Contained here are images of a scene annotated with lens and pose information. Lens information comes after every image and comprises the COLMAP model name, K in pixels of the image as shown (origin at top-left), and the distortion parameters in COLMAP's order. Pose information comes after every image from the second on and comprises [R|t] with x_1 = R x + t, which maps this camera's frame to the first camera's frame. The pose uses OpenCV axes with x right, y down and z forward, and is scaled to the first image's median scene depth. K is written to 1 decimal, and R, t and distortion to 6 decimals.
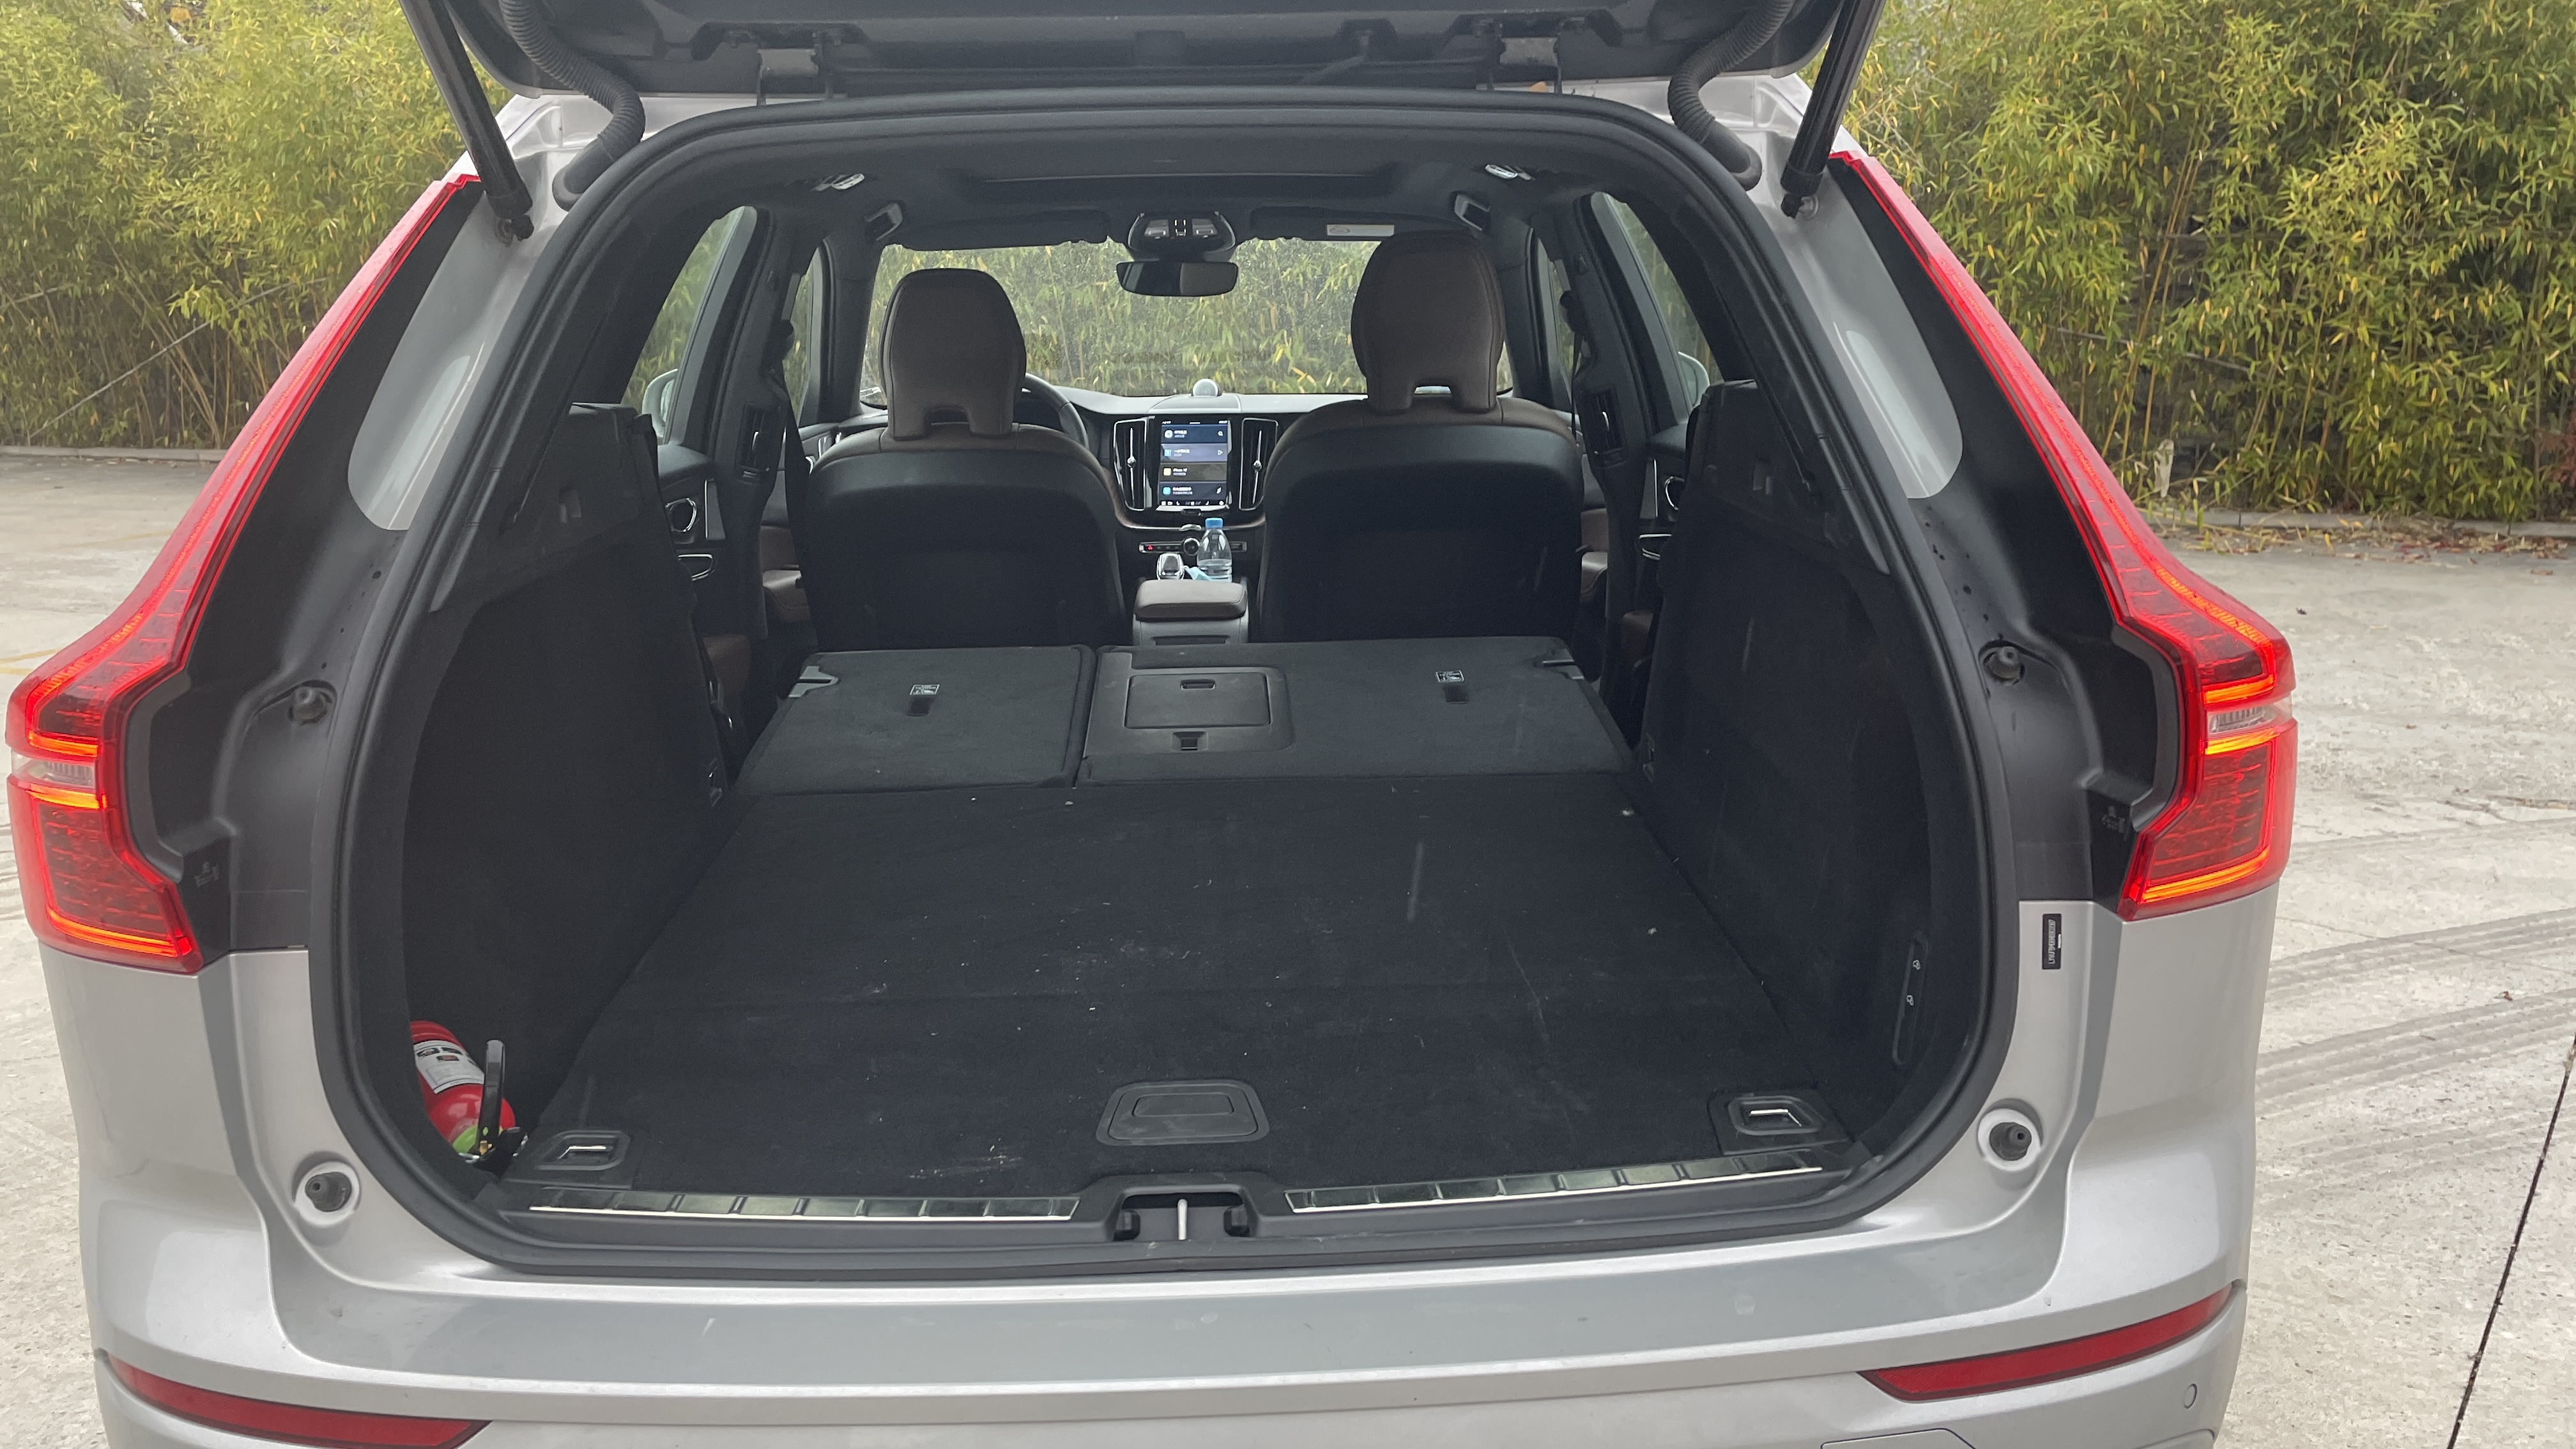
lens RADIAL K [[1974.8, 0, 1279.9], [0, 1974.8, 700.5], [0, 0, 1]] dist [0.091804, -0.124224]
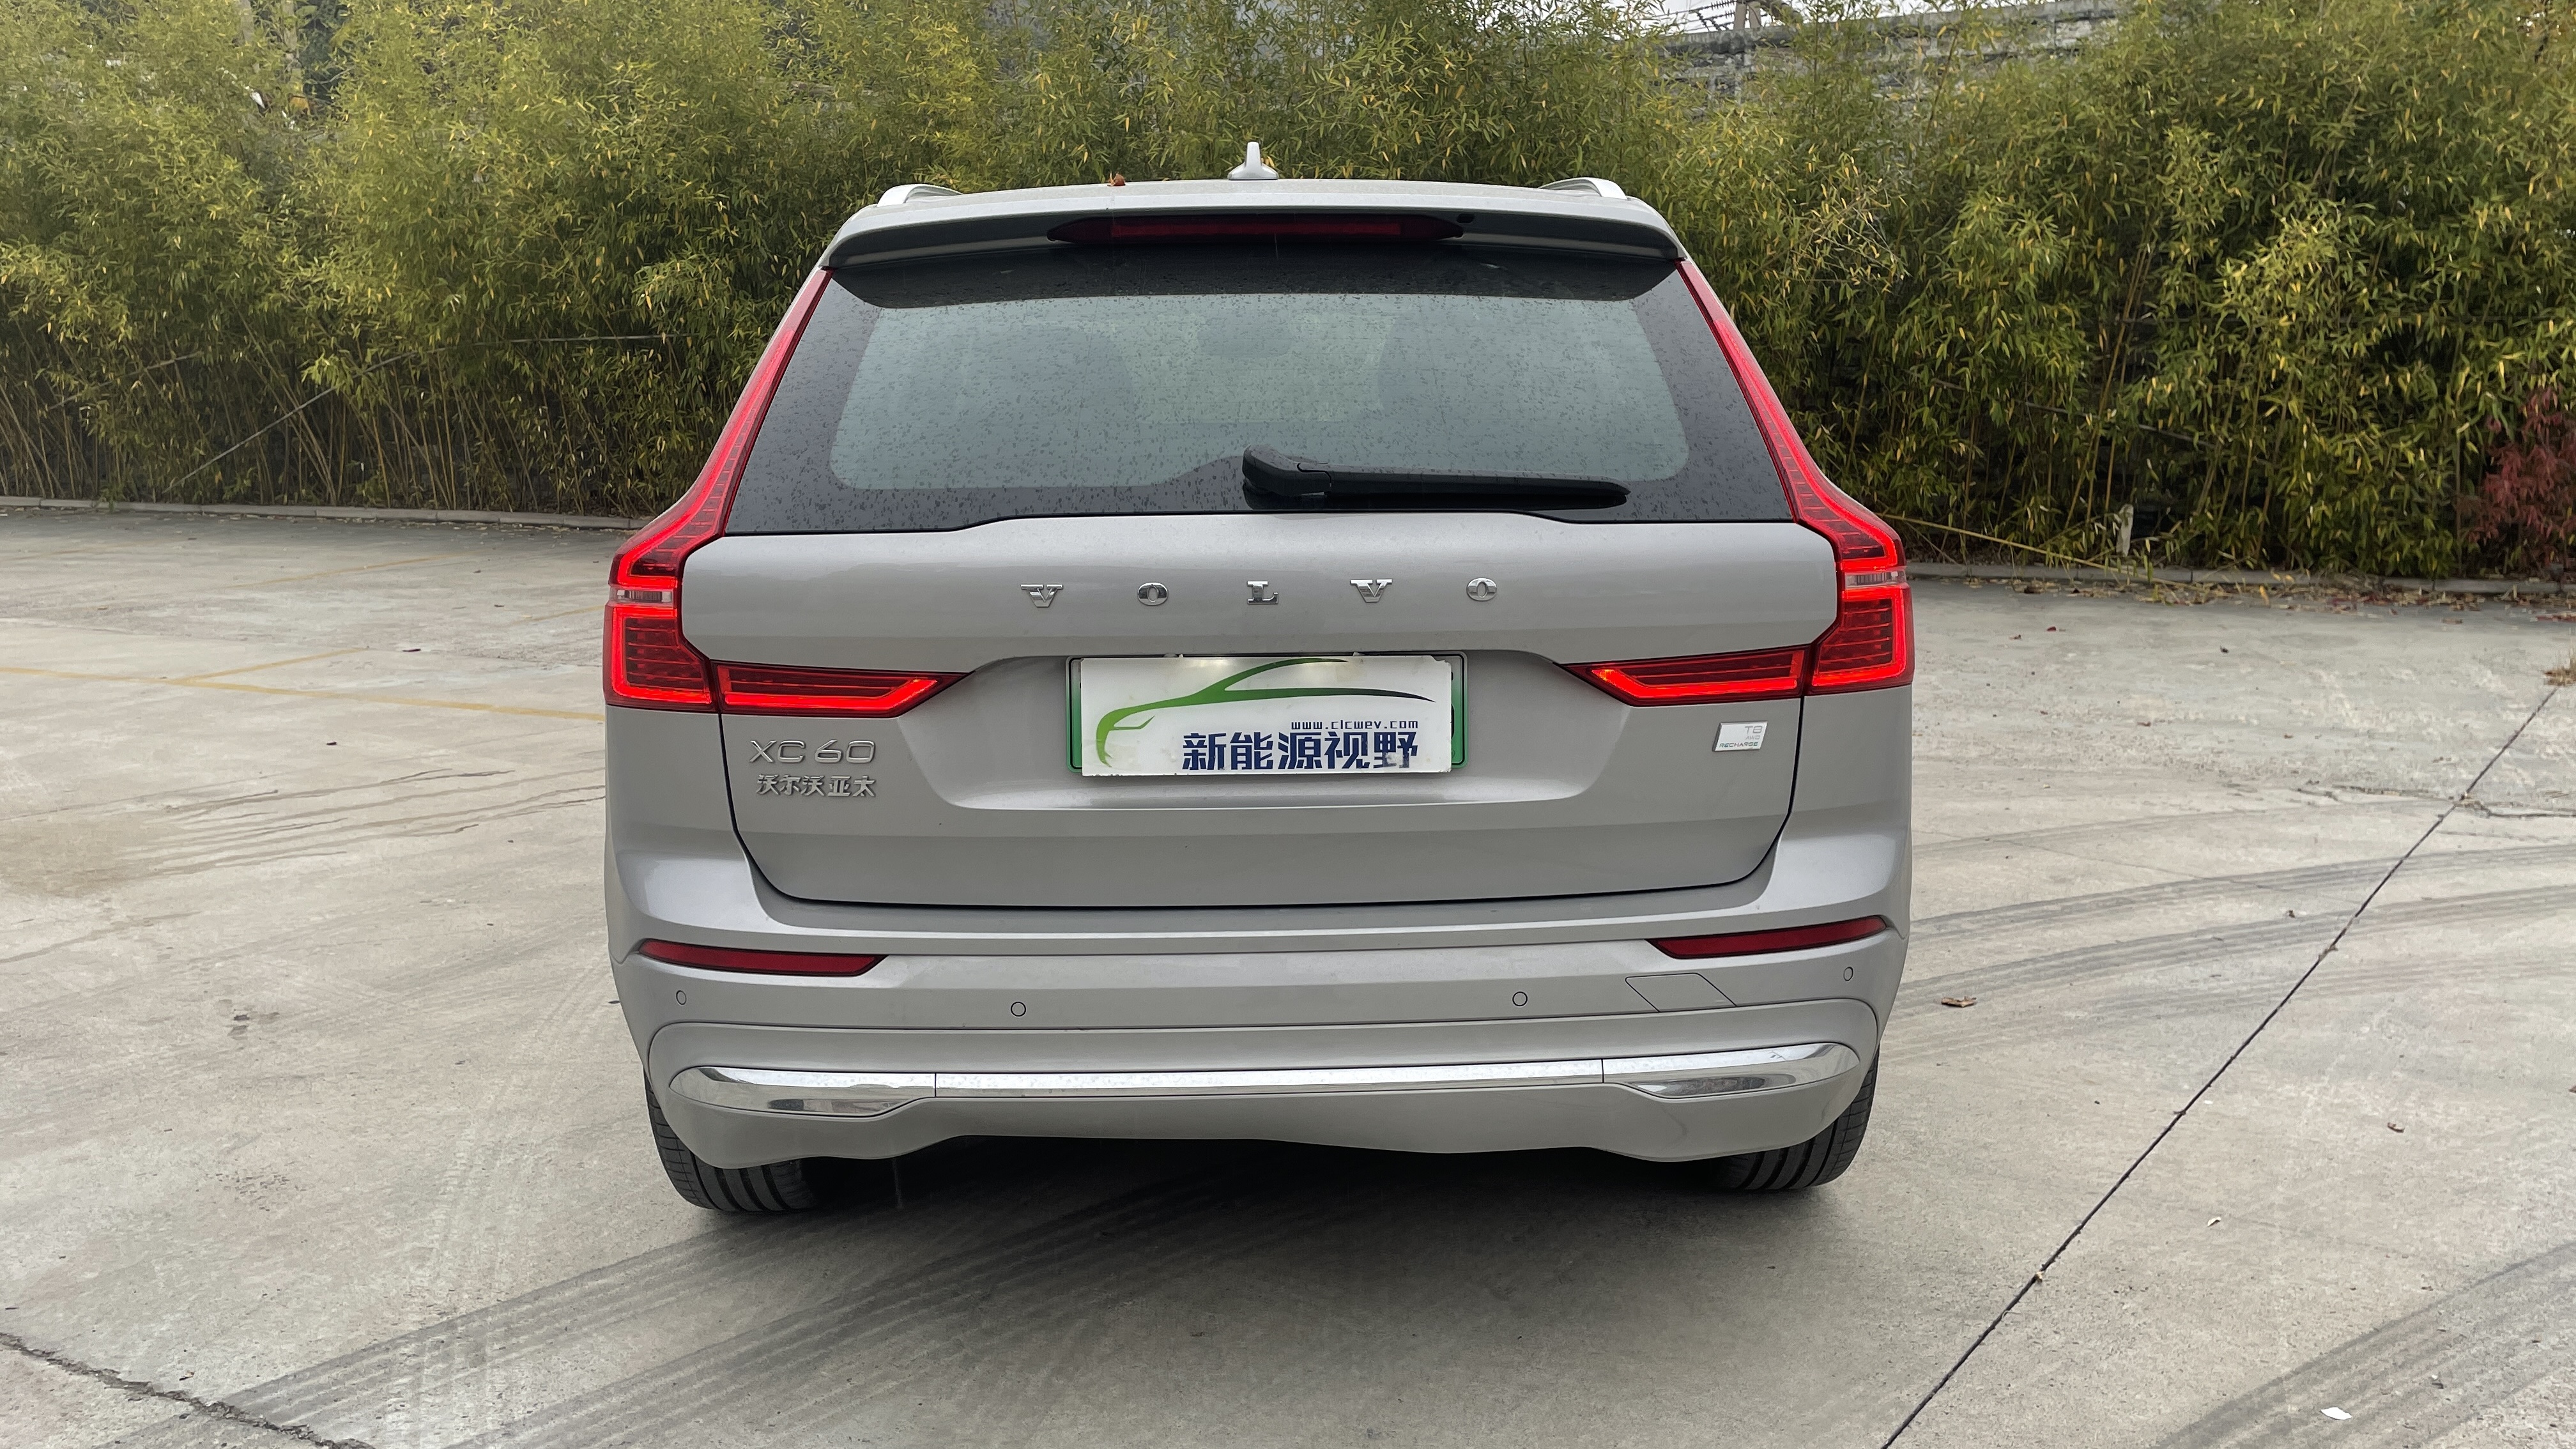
lens RADIAL K [[1974.8, 0, 1285.0], [0, 1974.8, 719.8], [0, 0, 1]] dist [0.091804, -0.124224]
pose [[0.999817, 0.010161, -0.016197, -0.001501], [-0.010640, 0.999501, -0.029731, 0.030599], [0.015887, 0.029897, 0.999427, -0.122146]]
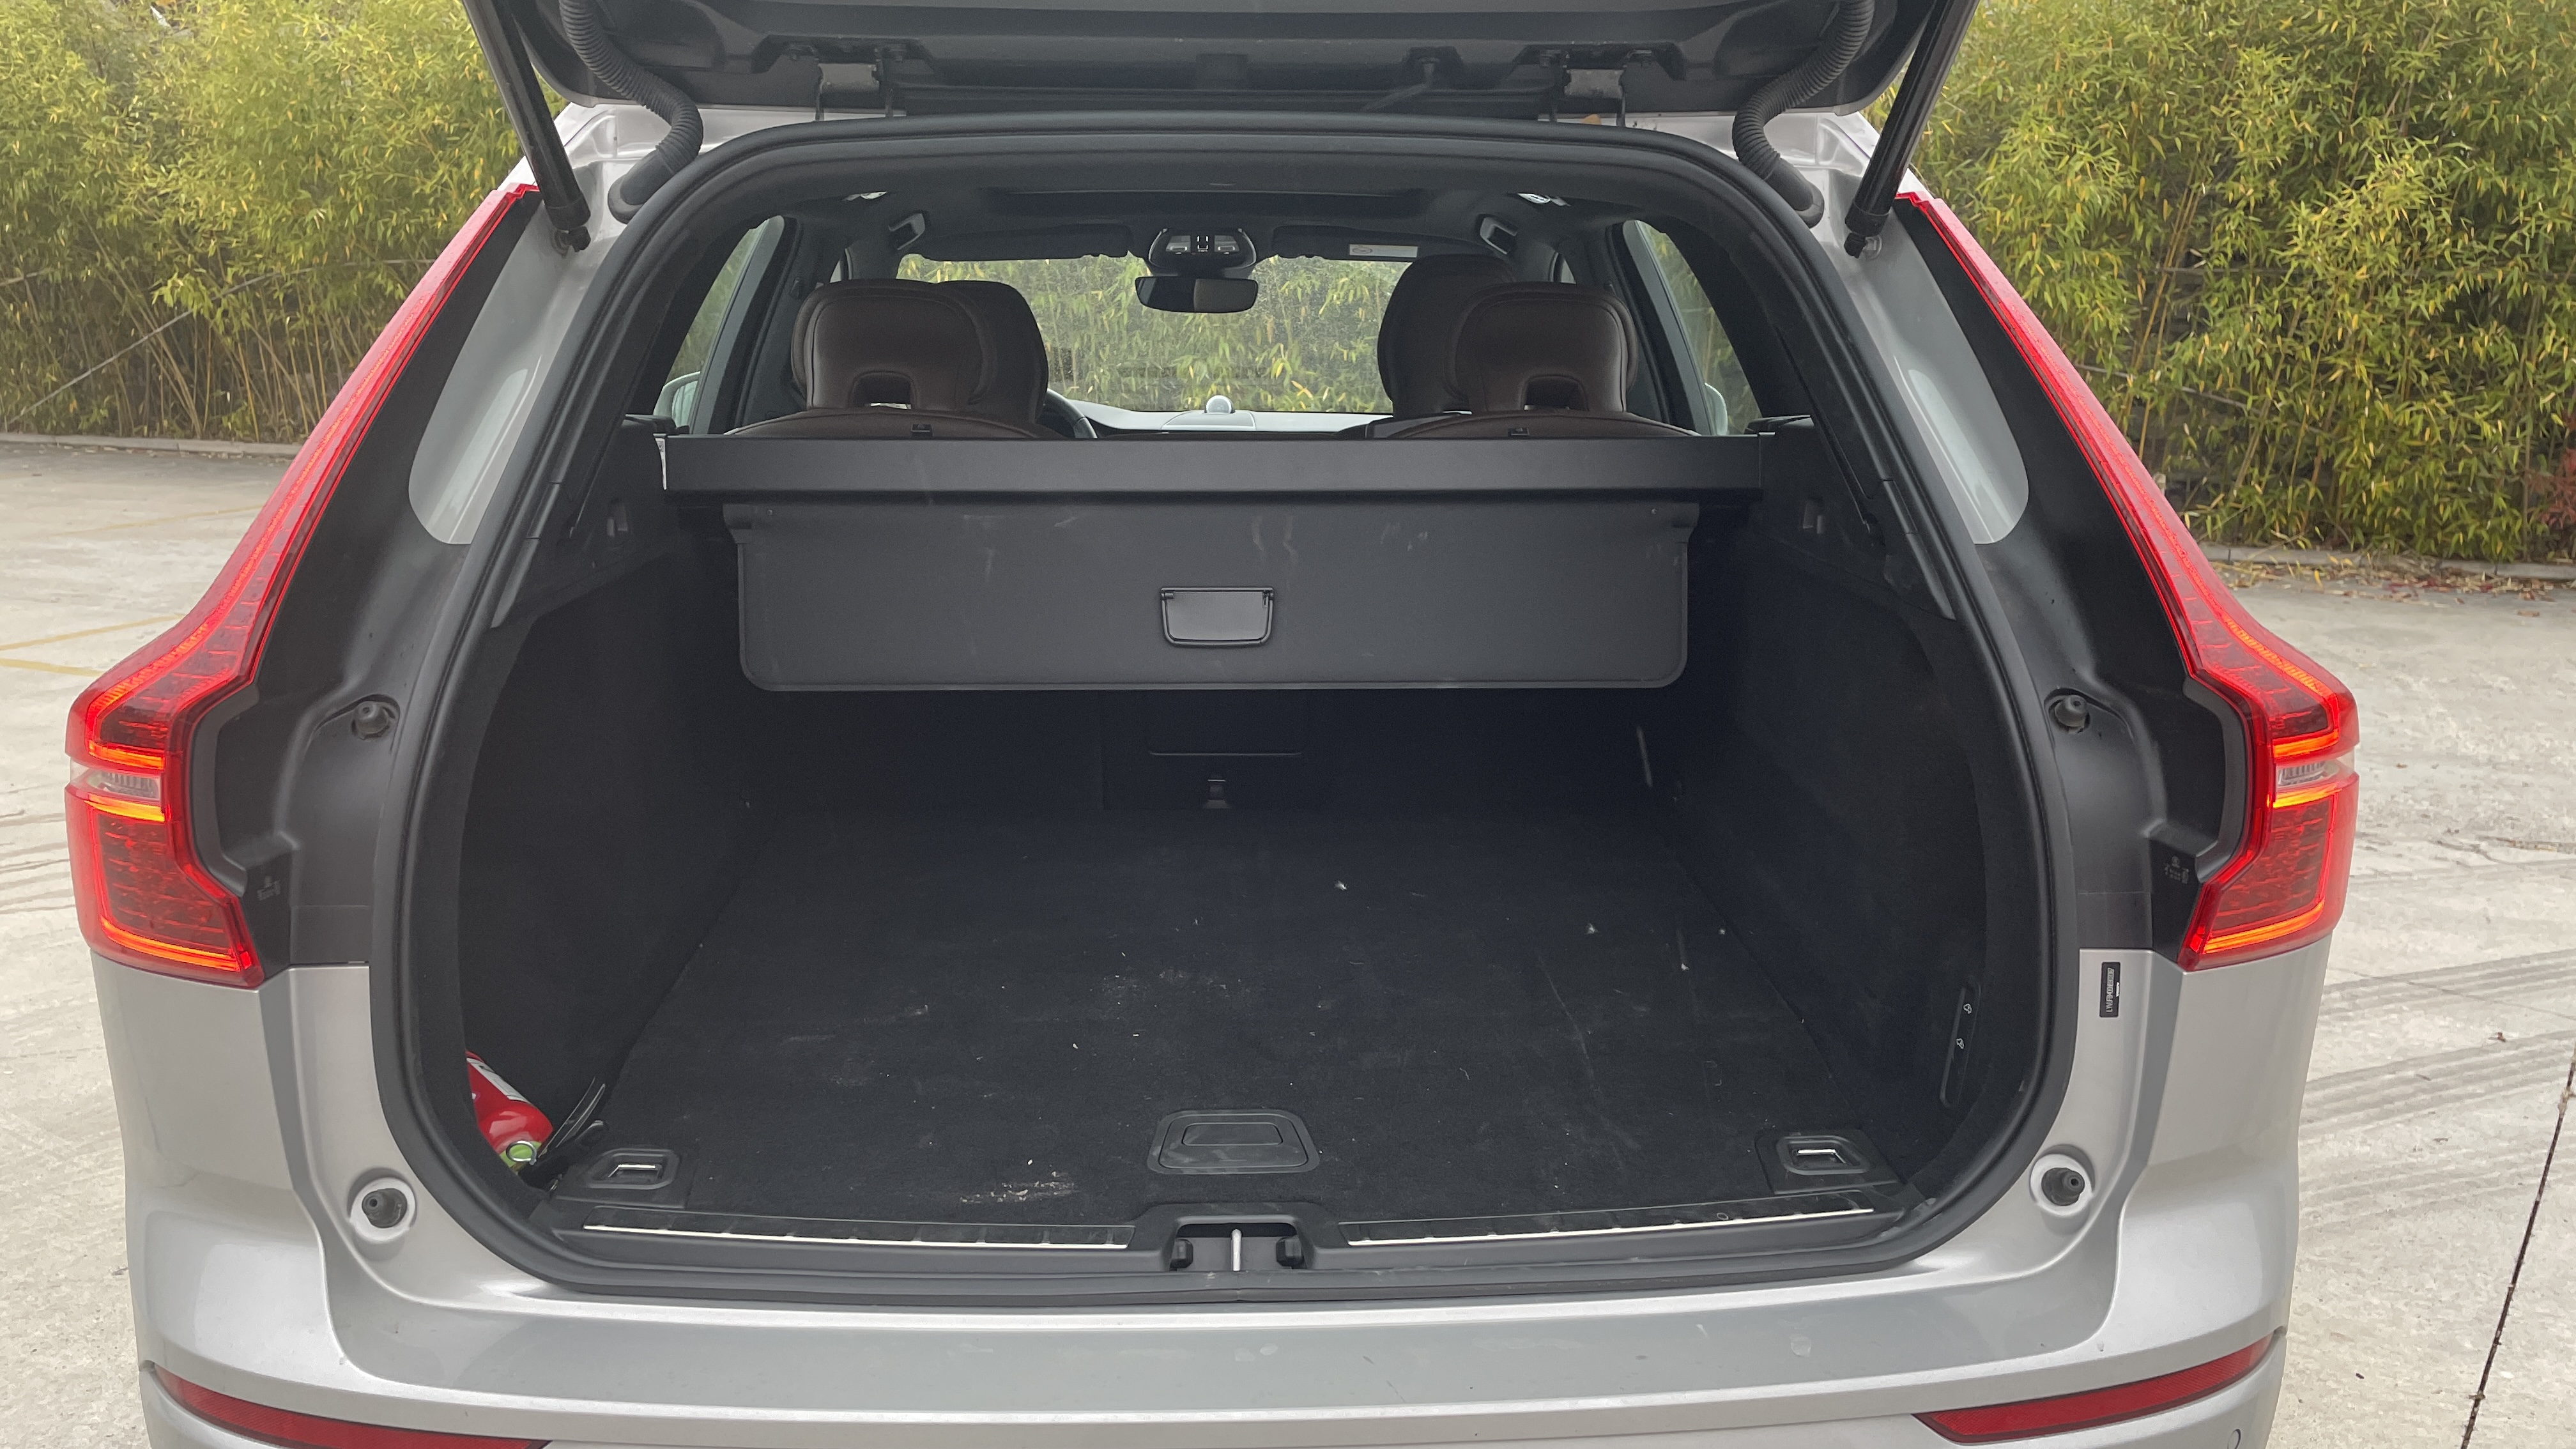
lens RADIAL K [[1974.8, 0, 1281.6], [0, 1974.8, 743.9], [0, 0, 1]] dist [0.091804, -0.124224]
pose [[0.999731, 0.019617, 0.012397, -0.007462], [-0.019809, 0.999683, 0.015557, -0.001694], [-0.012088, -0.015798, 0.999802, 0.000279]]
